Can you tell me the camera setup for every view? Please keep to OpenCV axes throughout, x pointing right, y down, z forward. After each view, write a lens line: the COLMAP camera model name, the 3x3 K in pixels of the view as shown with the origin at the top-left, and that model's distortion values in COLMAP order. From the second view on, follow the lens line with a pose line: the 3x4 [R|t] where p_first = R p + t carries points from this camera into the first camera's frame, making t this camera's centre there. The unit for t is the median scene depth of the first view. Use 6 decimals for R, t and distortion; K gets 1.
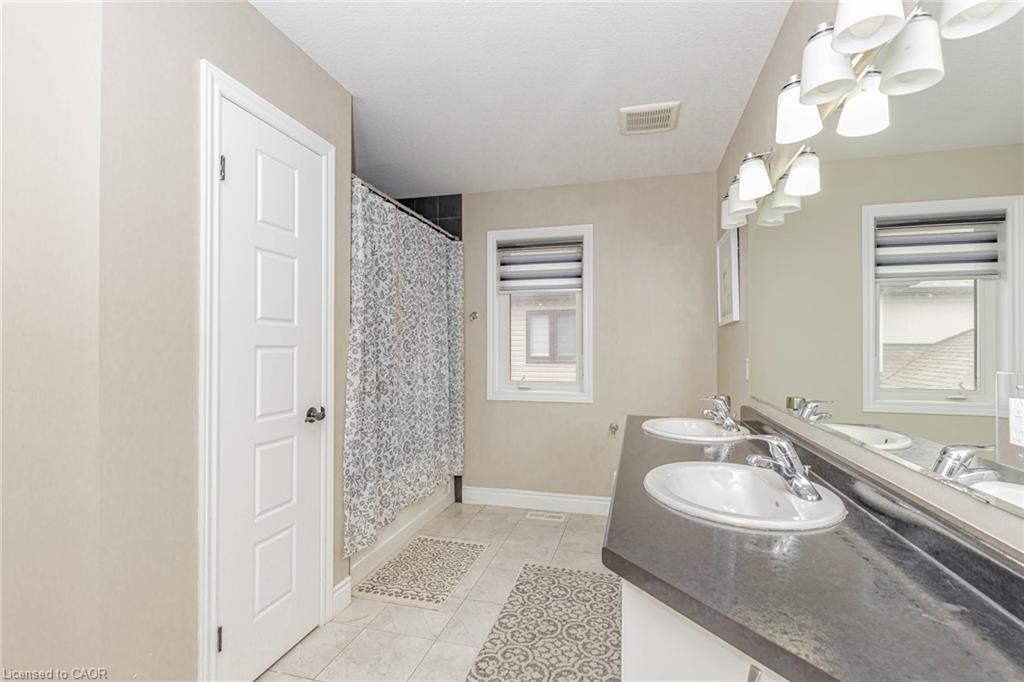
lens RADIAL K [[462.1, 0, 504.6], [0, 462.1, 344.9], [0, 0, 1]] dist [0.002698, 0.000471]
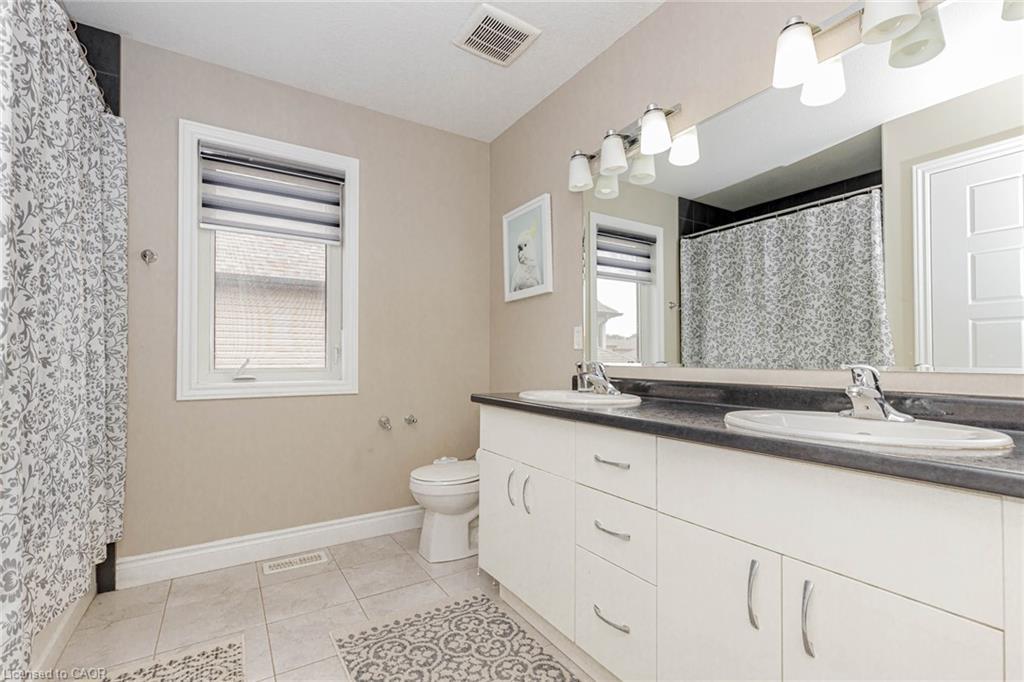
lens RADIAL K [[462.1, 0, 516.0], [0, 462.1, 351.8], [0, 0, 1]] dist [0.002698, 0.000471]
pose [[0.671021, 0.012425, 0.741335, -0.215549], [-0.008585, 0.999923, -0.008988, 0.067083], [-0.741389, -0.000333, 0.671075, 0.318108]]
